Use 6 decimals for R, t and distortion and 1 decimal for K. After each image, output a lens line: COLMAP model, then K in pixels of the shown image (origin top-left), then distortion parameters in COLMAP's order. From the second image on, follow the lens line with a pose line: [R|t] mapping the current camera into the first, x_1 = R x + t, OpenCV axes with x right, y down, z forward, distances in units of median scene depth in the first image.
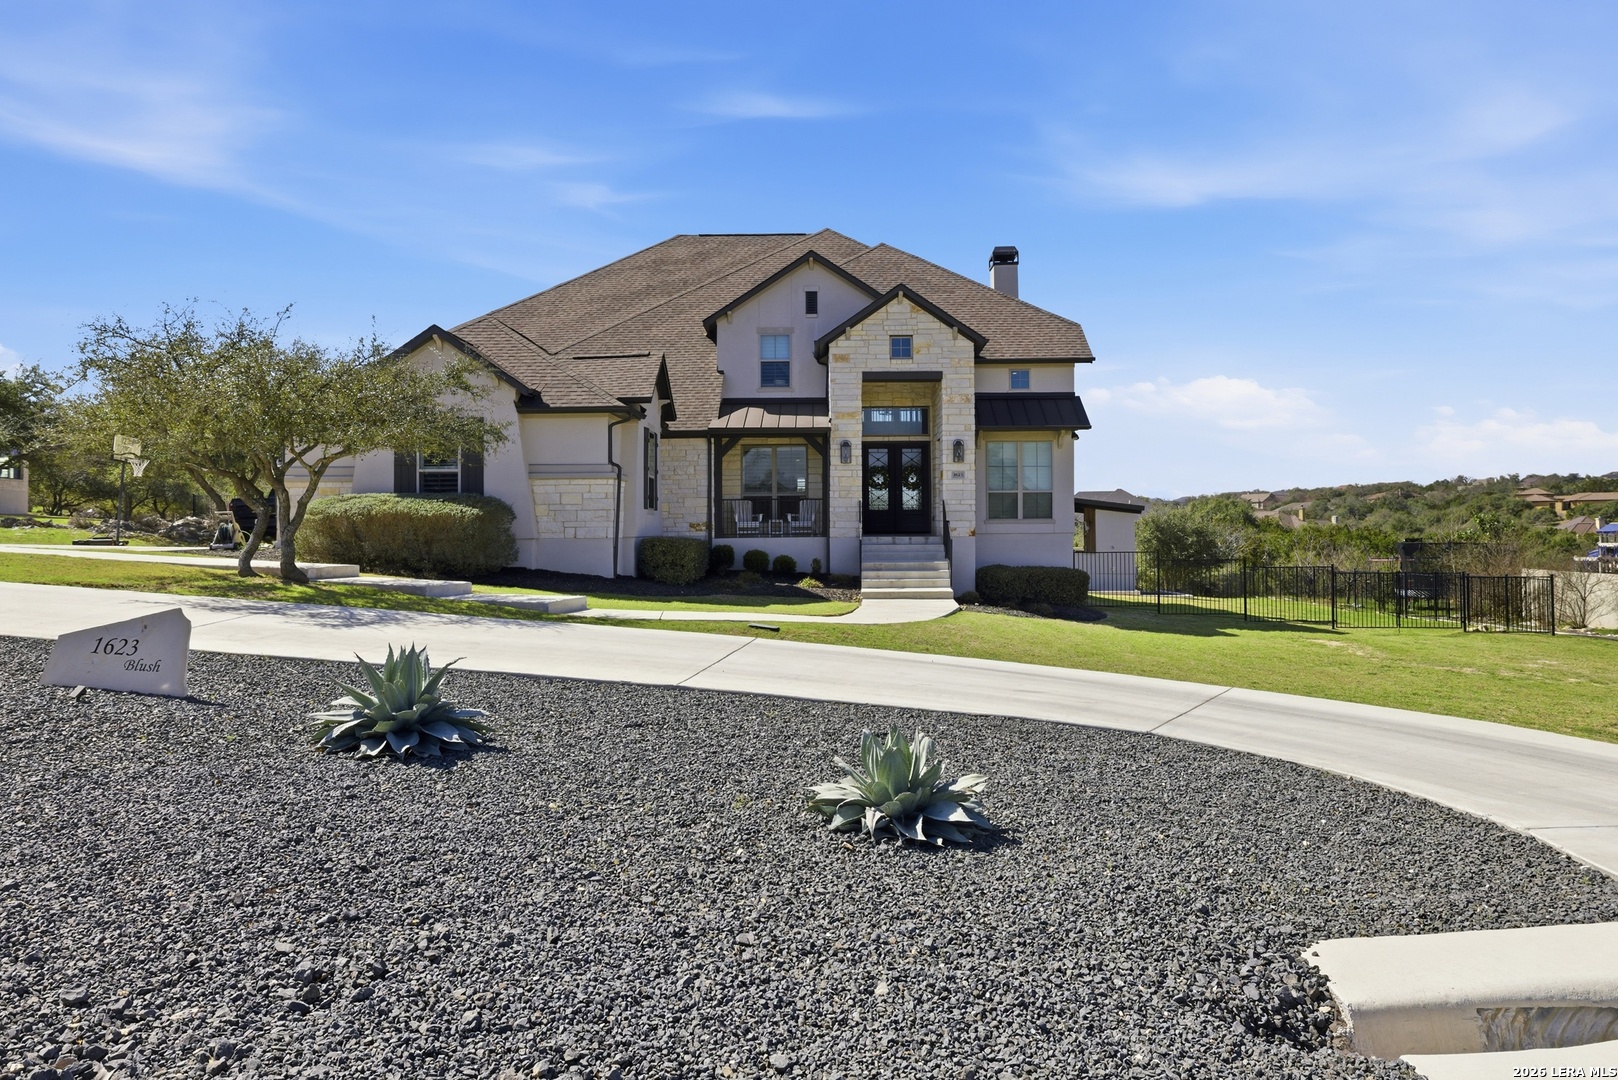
lens RADIAL K [[1058.7, 0, 809.2], [0, 1058.7, 536.7], [0, 0, 1]] dist [-0.003445, -0.000050]
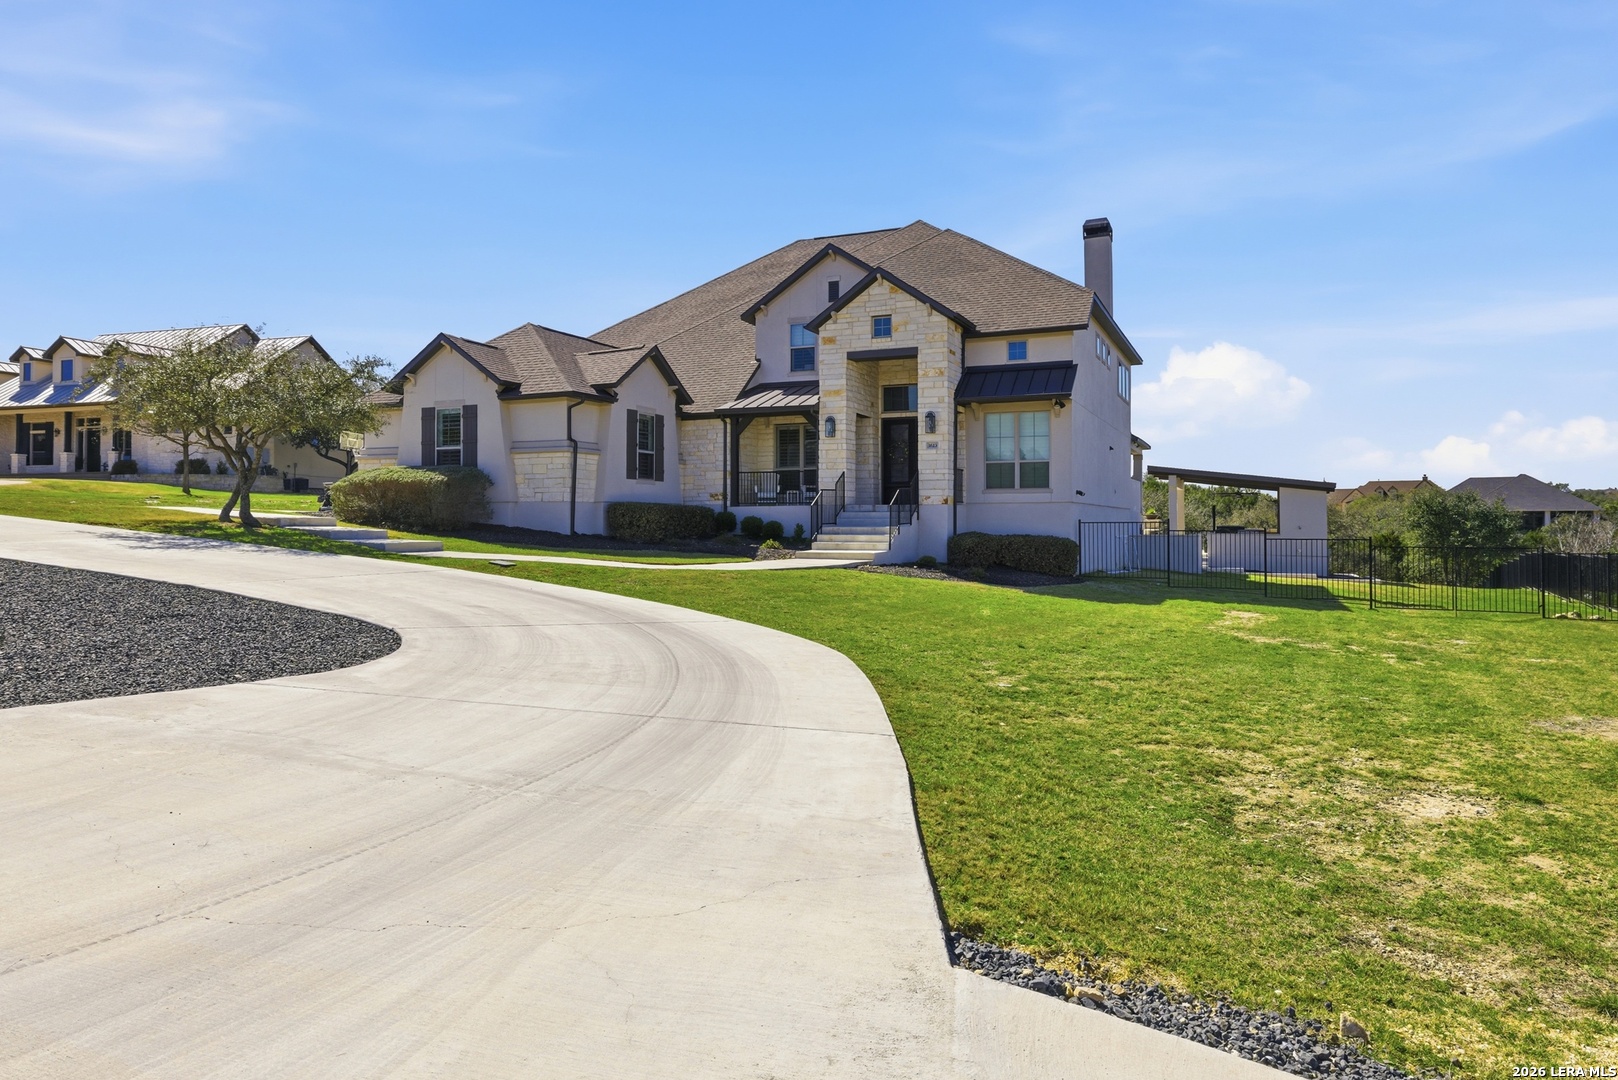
lens RADIAL K [[981.2, 0, 808.9], [0, 981.2, 541.2], [0, 0, 1]] dist [0.004264, 0.000166]
pose [[0.927577, 0.012600, -0.373420, 0.390463], [-0.007111, 0.999846, 0.016073, 0.021462], [0.373565, -0.012254, 0.927523, 0.054271]]
